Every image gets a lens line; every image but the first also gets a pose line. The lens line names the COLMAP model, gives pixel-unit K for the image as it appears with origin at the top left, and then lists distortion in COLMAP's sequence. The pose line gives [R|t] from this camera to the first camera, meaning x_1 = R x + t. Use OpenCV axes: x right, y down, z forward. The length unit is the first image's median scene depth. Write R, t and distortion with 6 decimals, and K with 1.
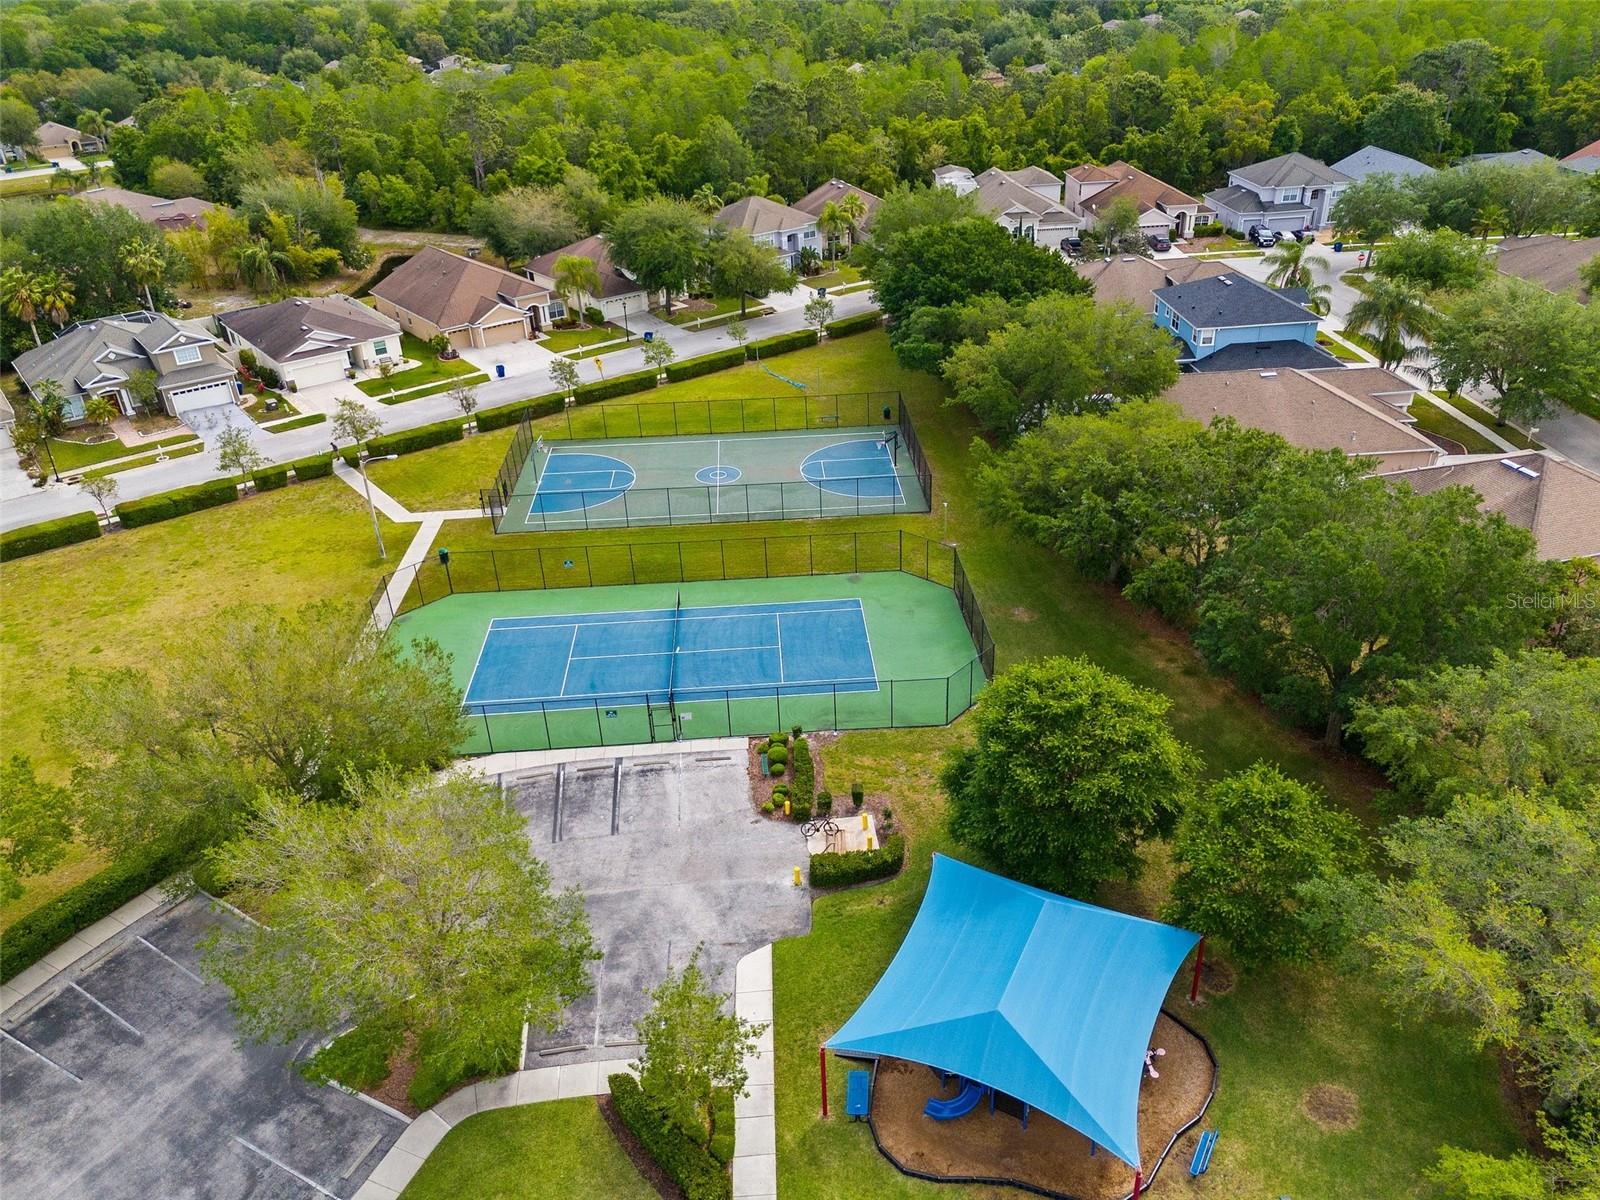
lens RADIAL K [[1133.1, 0, 808.7], [0, 1133.1, 621.9], [0, 0, 1]] dist [0.034253, -0.039675]
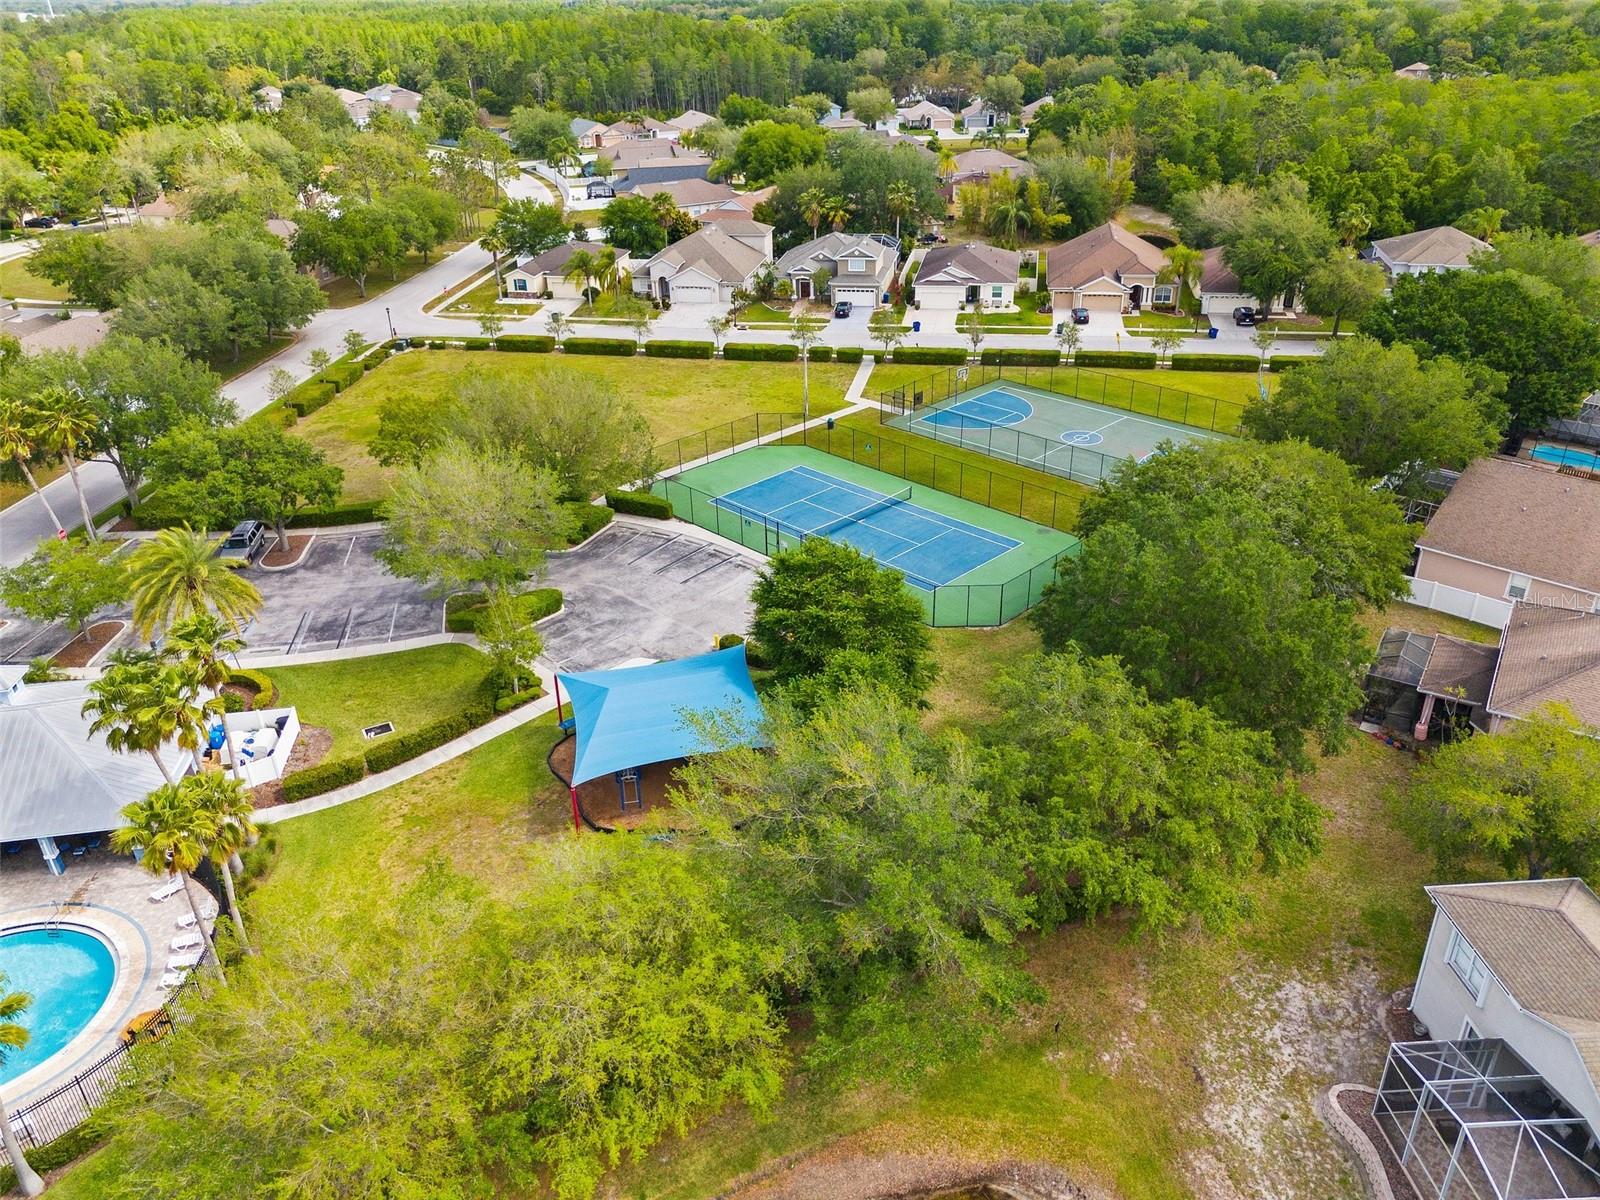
lens RADIAL K [[1133.1, 0, 808.7], [0, 1133.1, 621.9], [0, 0, 1]] dist [0.034253, -0.039675]
pose [[0.665916, 0.379891, -0.642058, 0.477962], [-0.378818, 0.913614, 0.147669, -0.024879], [0.642692, 0.144888, 0.752300, 0.005770]]
